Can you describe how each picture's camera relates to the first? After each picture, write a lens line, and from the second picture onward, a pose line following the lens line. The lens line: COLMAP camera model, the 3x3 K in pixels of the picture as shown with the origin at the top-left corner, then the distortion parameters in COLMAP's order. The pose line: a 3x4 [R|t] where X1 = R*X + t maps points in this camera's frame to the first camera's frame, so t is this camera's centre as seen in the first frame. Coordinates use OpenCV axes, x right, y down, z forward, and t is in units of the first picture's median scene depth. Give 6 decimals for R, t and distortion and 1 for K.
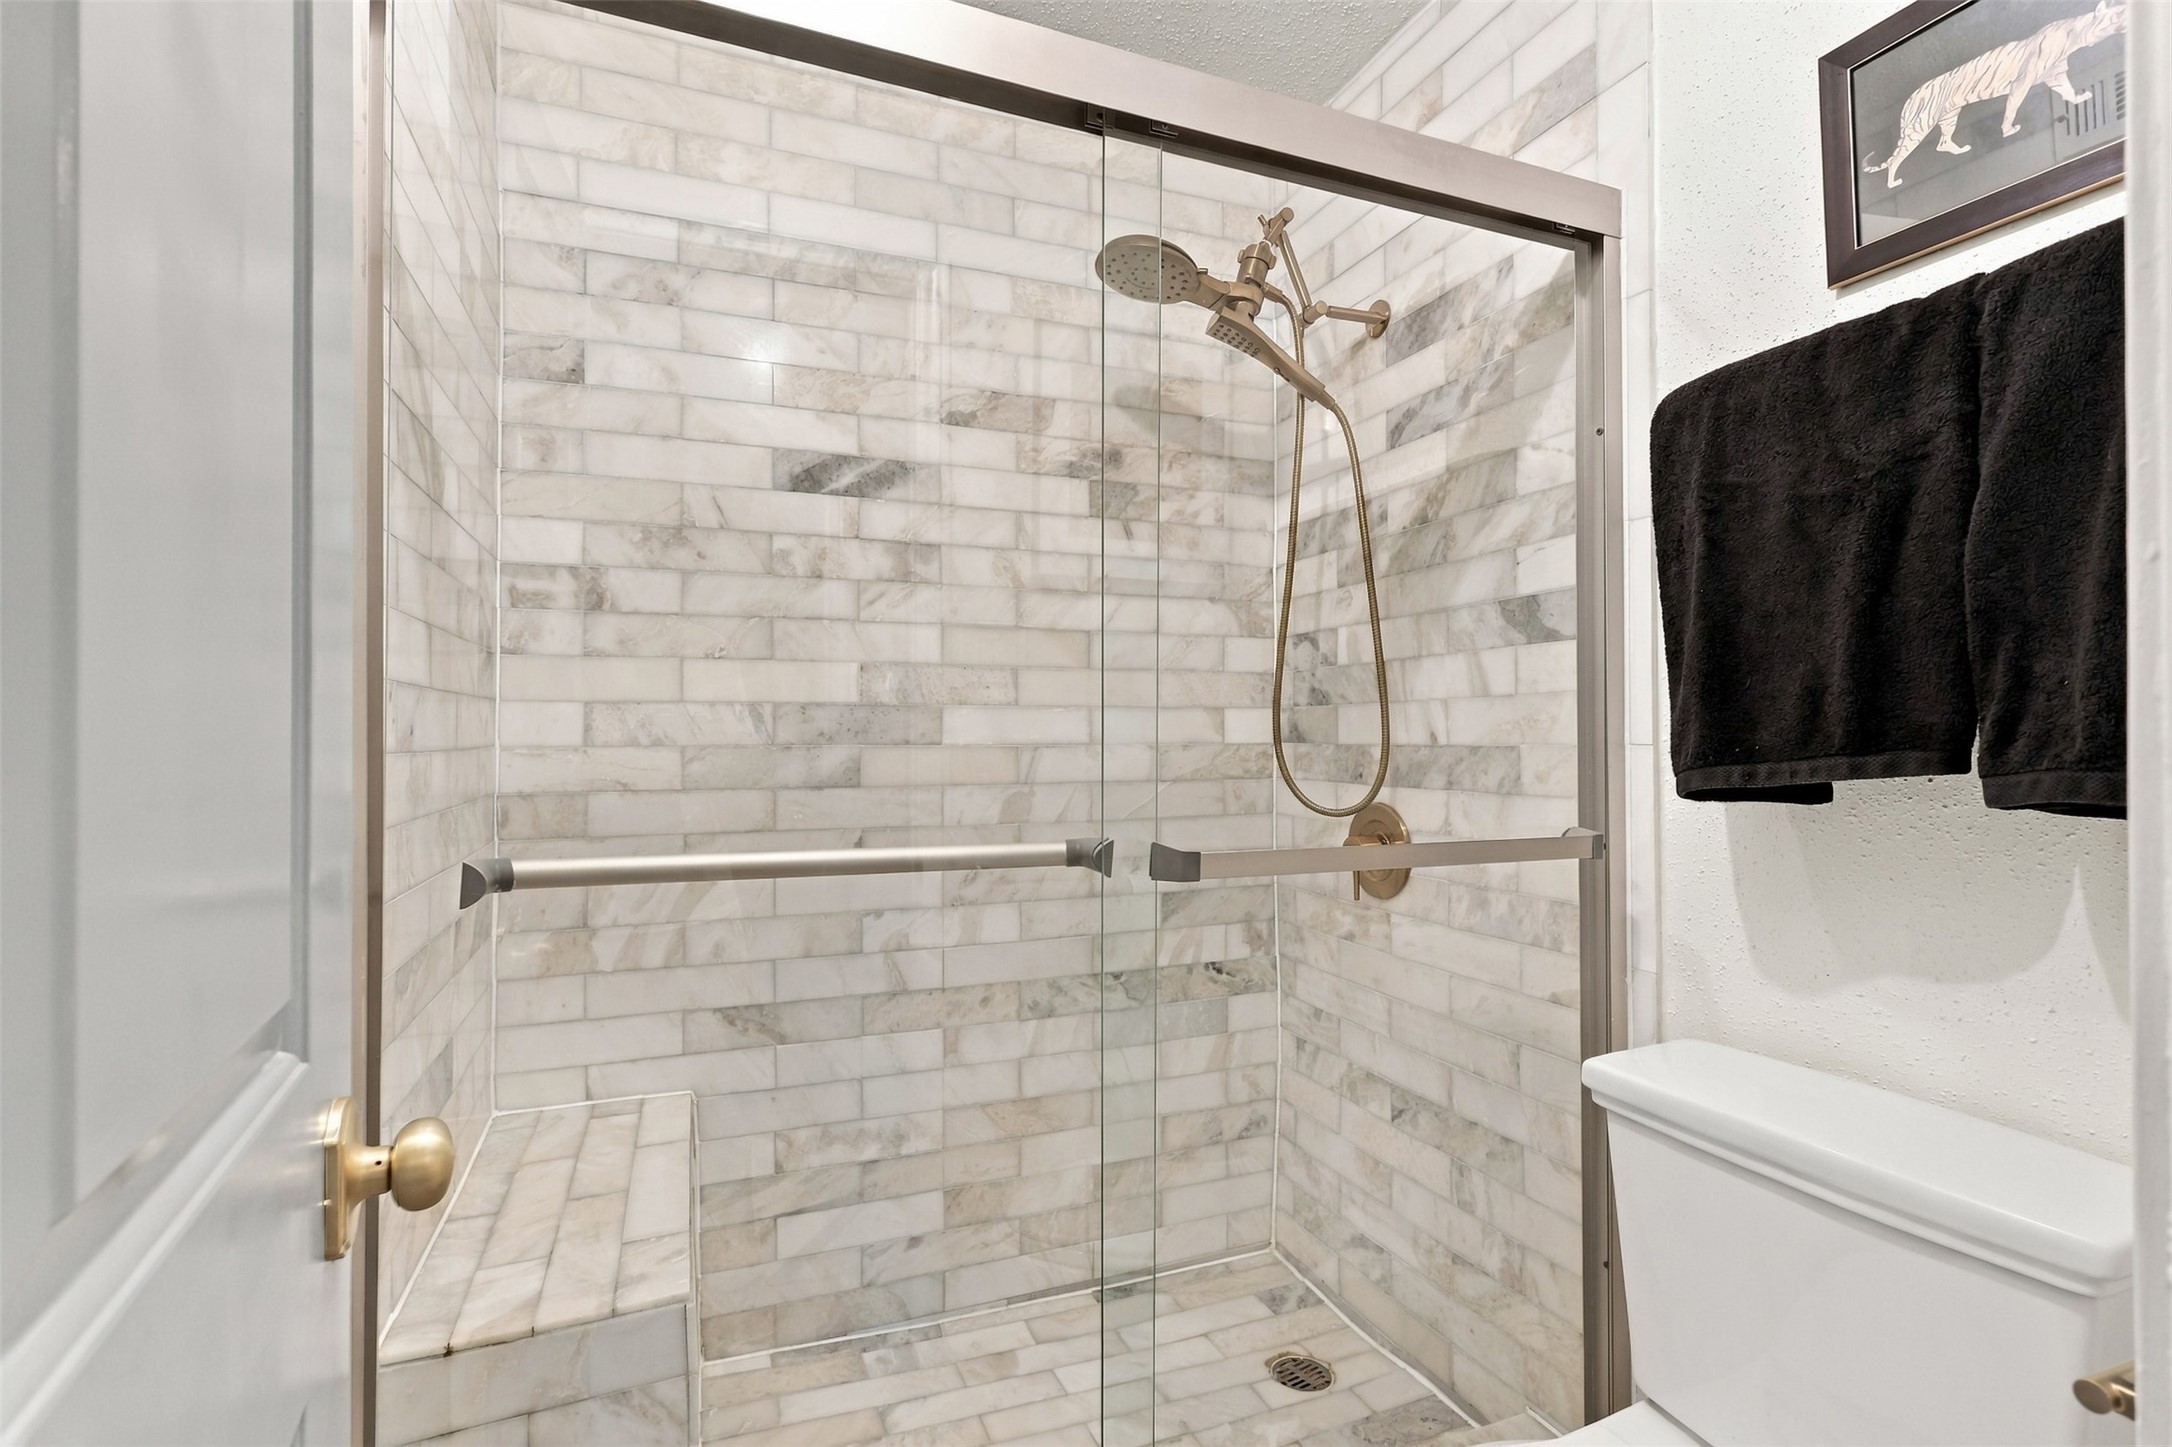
lens RADIAL K [[1007.1, 0, 1082.3], [0, 1007.1, 727.7], [0, 0, 1]] dist [0.002920, 0.000945]
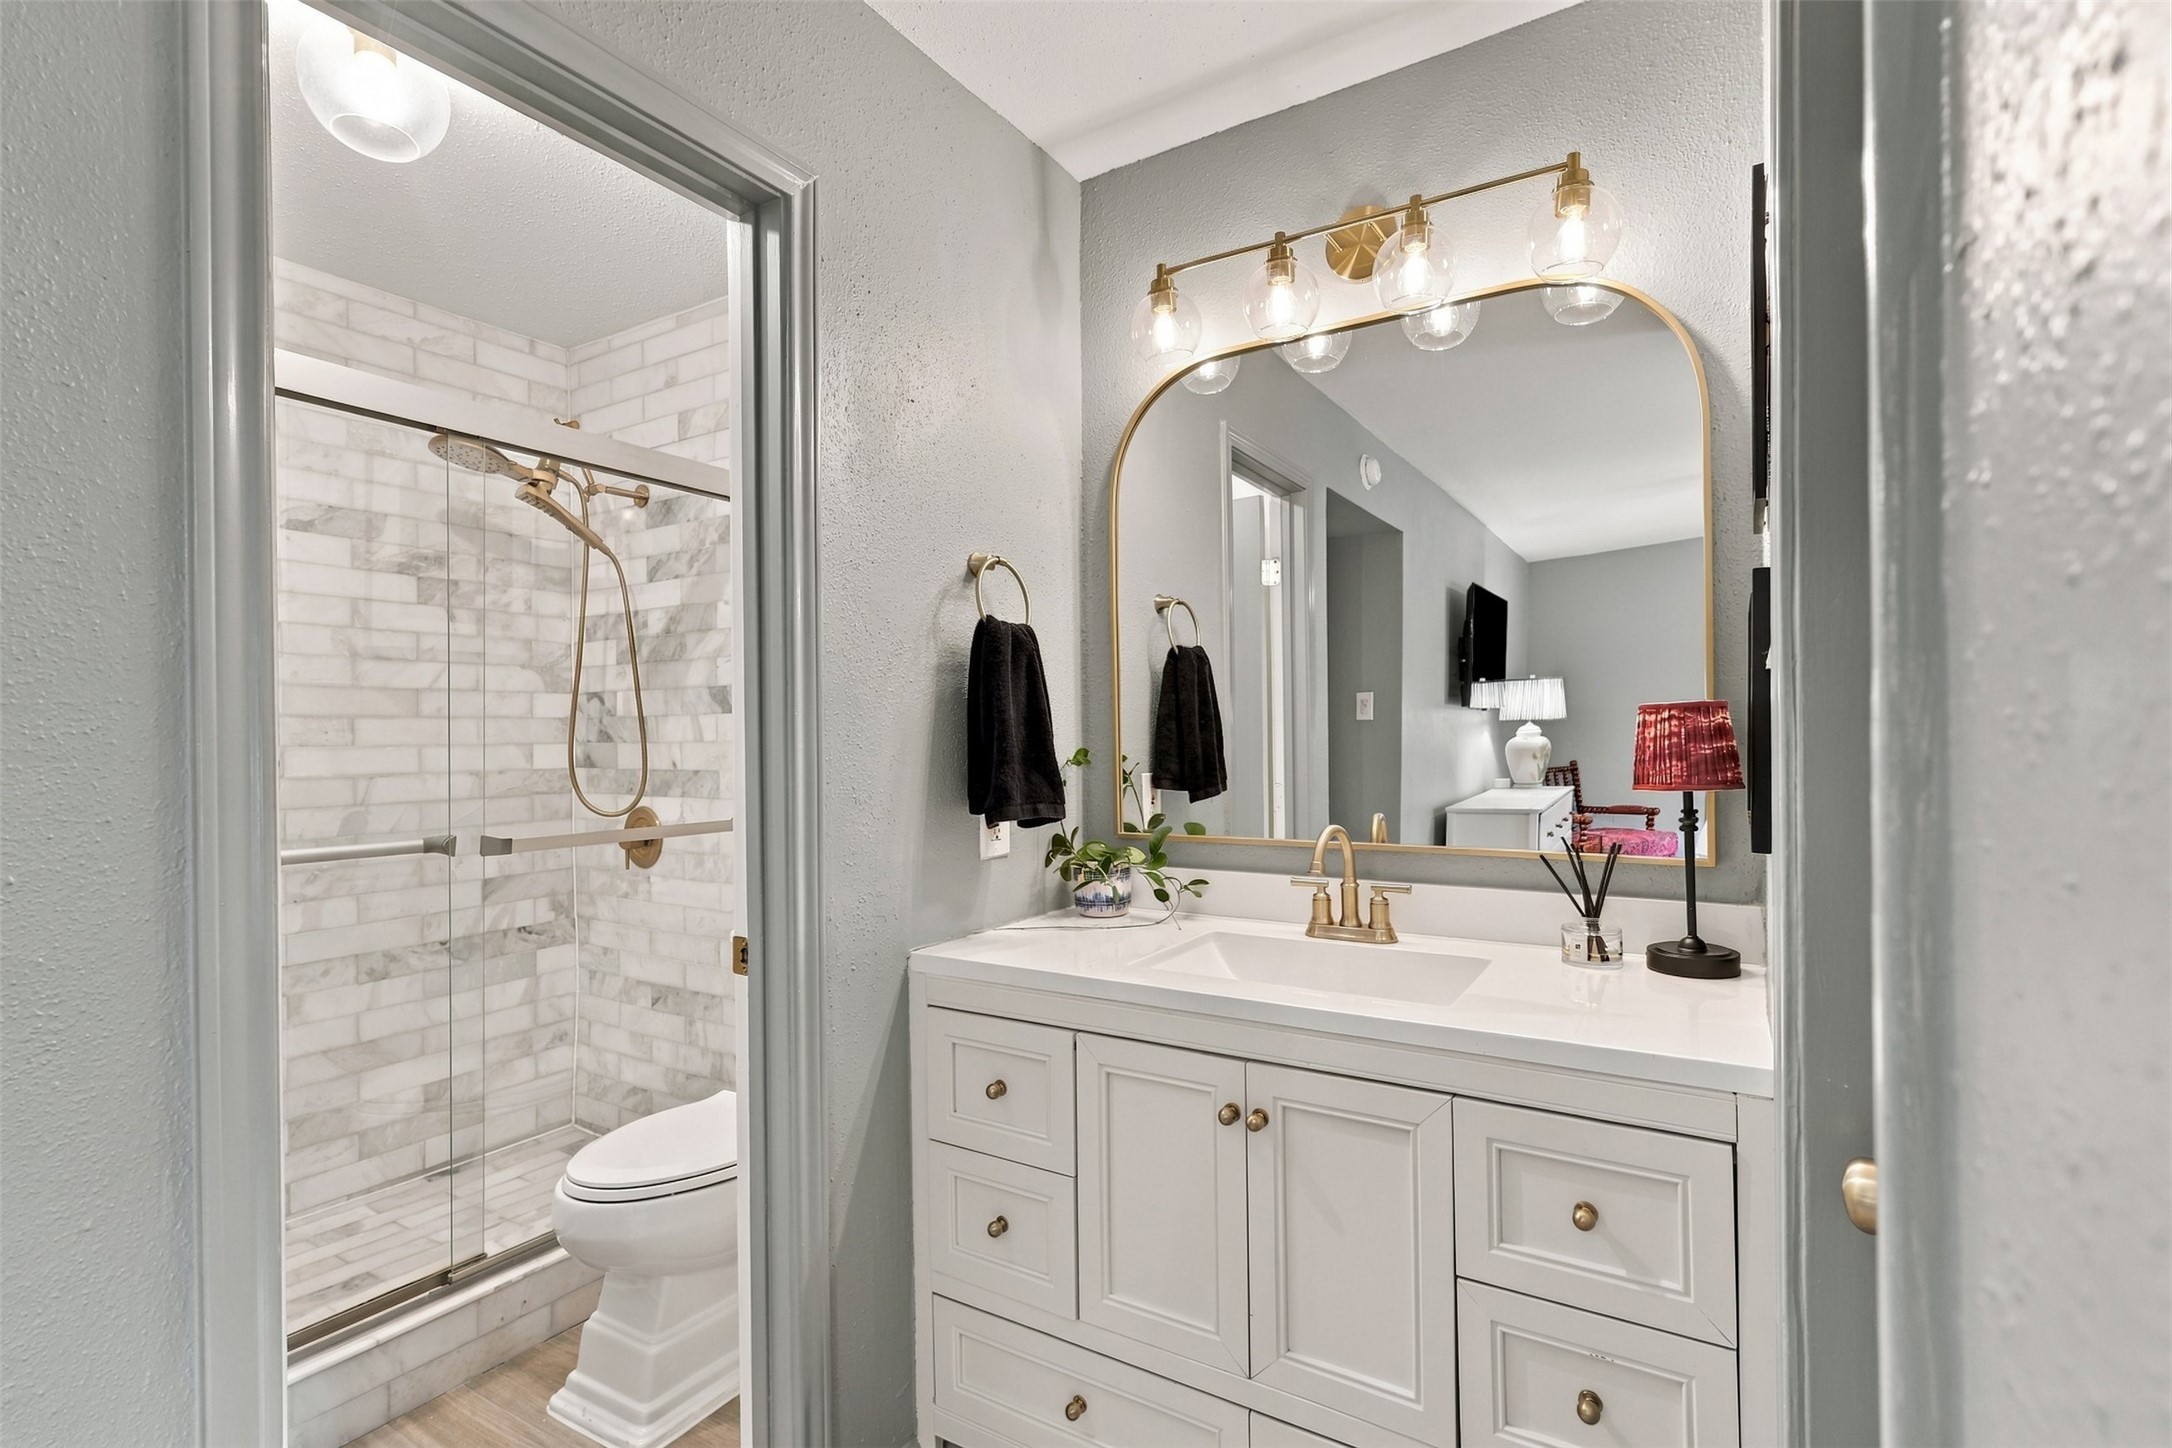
lens RADIAL K [[1007.1, 0, 1079.0], [0, 1007.1, 732.3], [0, 0, 1]] dist [0.002920, 0.000945]
pose [[0.810022, -0.005531, 0.586373, -0.070534], [0.003365, 0.999983, 0.004783, -0.043434], [-0.586389, -0.001901, 0.810027, -0.630816]]
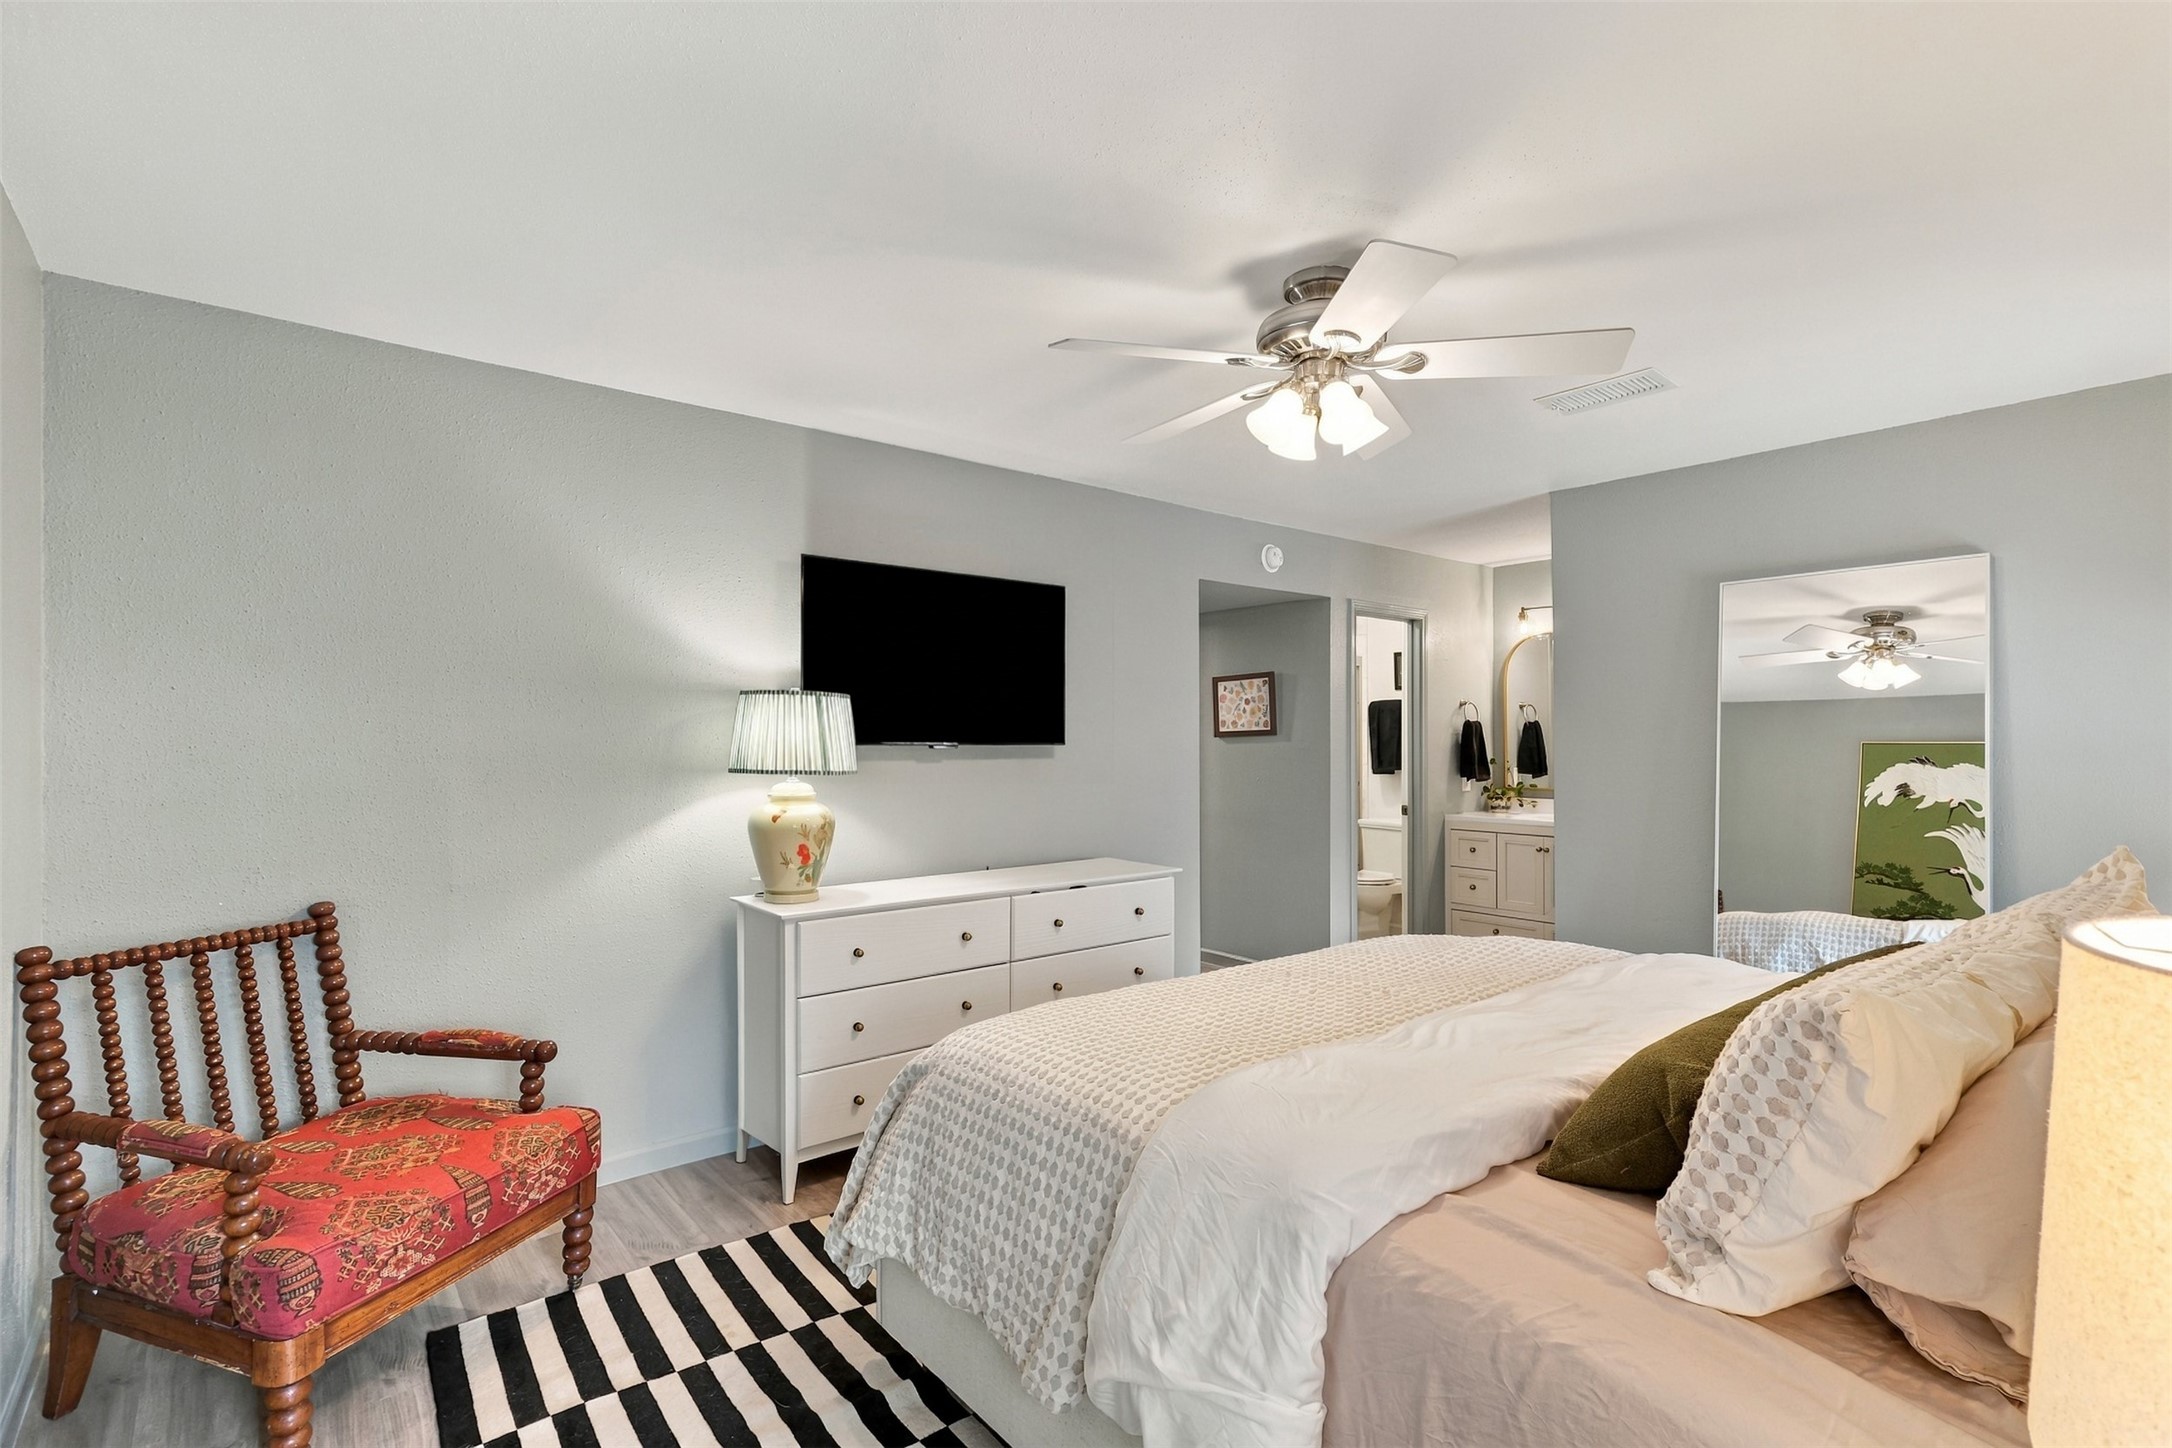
lens RADIAL K [[1007.1, 0, 1090.3], [0, 1007.1, 731.9], [0, 0, 1]] dist [0.002920, 0.000945]
pose [[0.955046, -0.001933, 0.296453, -3.032392], [-0.000821, 0.999958, 0.009166, -0.212412], [-0.296458, -0.008997, 0.955004, -4.114480]]
